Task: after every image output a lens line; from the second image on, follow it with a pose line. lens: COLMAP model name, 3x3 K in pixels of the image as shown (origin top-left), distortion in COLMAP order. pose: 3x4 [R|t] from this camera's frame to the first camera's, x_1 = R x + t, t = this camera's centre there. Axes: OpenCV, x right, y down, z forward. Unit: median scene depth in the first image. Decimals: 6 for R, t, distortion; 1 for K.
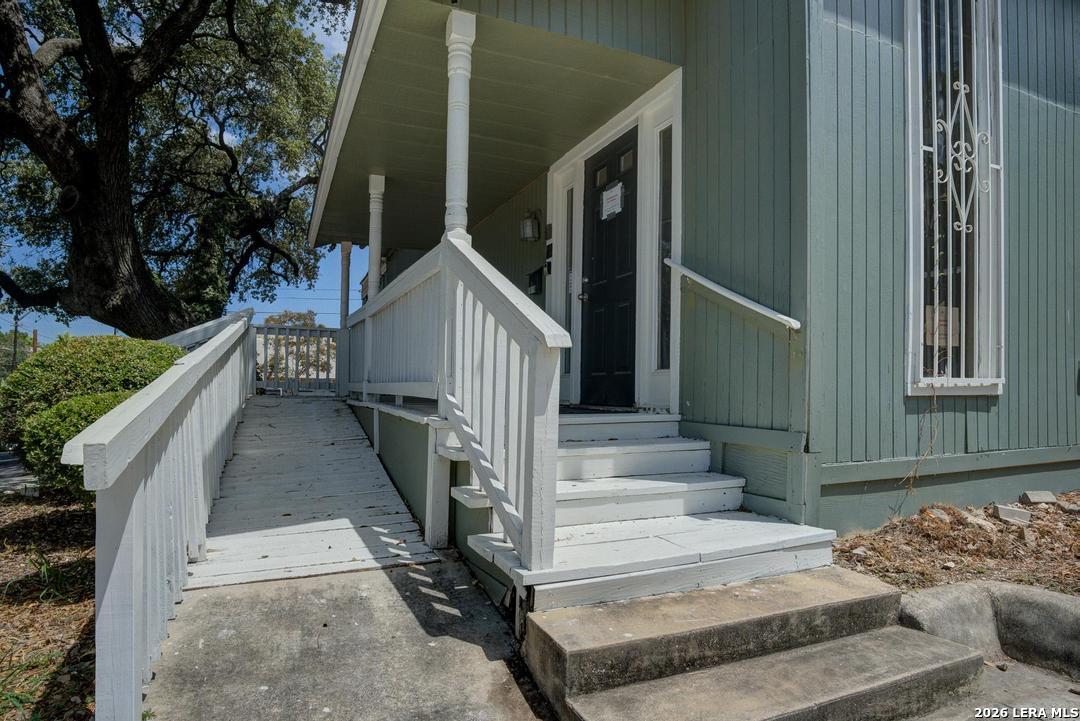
lens RADIAL K [[598.2, 0, 530.3], [0, 598.2, 385.0], [0, 0, 1]] dist [-0.042554, 0.002857]
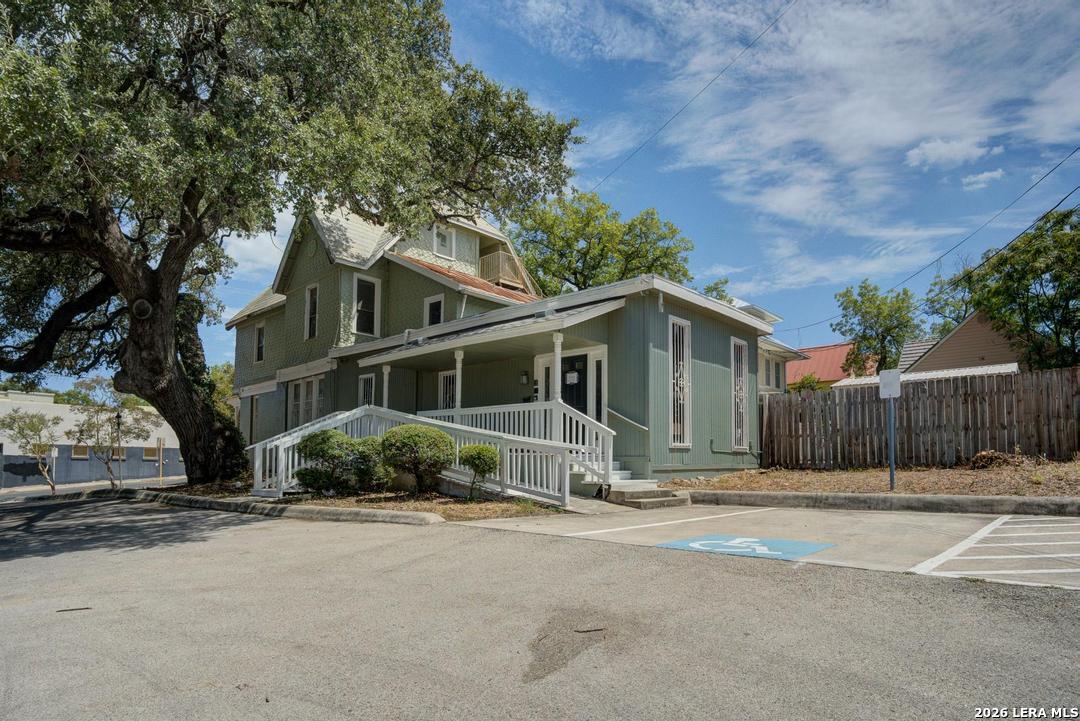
lens RADIAL K [[598.2, 0, 554.8], [0, 598.2, 412.5], [0, 0, 1]] dist [-0.042554, 0.002857]
pose [[0.902604, 0.032354, 0.429253, -1.527572], [-0.000267, 0.997214, -0.074600, 0.072698], [-0.430471, 0.067219, 0.900098, -1.955935]]
